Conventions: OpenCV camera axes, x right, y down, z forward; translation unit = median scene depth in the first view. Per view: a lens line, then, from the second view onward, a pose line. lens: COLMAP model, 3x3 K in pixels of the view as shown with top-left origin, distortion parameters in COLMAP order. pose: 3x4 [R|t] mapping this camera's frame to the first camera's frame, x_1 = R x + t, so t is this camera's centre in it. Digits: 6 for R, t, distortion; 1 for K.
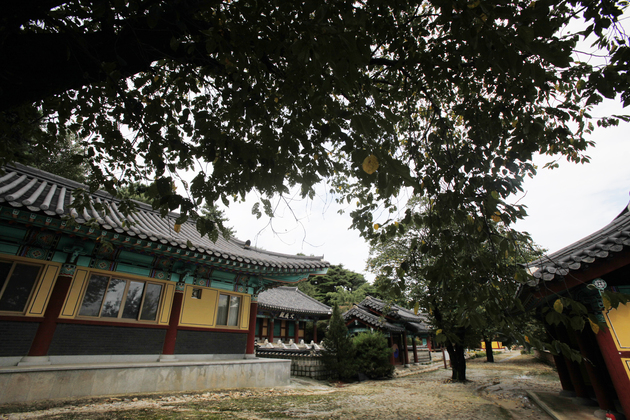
lens RADIAL K [[293.7, 0, 316.8], [0, 293.7, 219.9], [0, 0, 1]] dist [-0.001210, 0.000431]
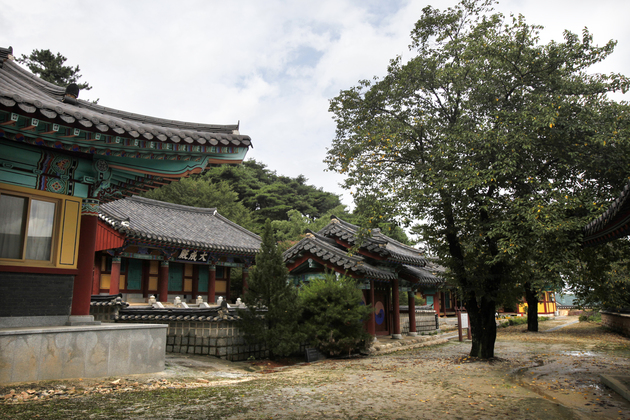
lens RADIAL K [[504.3, 0, 315.0], [0, 504.3, 210.0], [0, 0, 1]] dist [0.053369, -0.000813]
pose [[0.994489, 0.016479, 0.103541, 0.046871], [-0.037505, 0.978137, 0.204552, 0.063118], [-0.097906, -0.207308, 0.973364, 0.109542]]
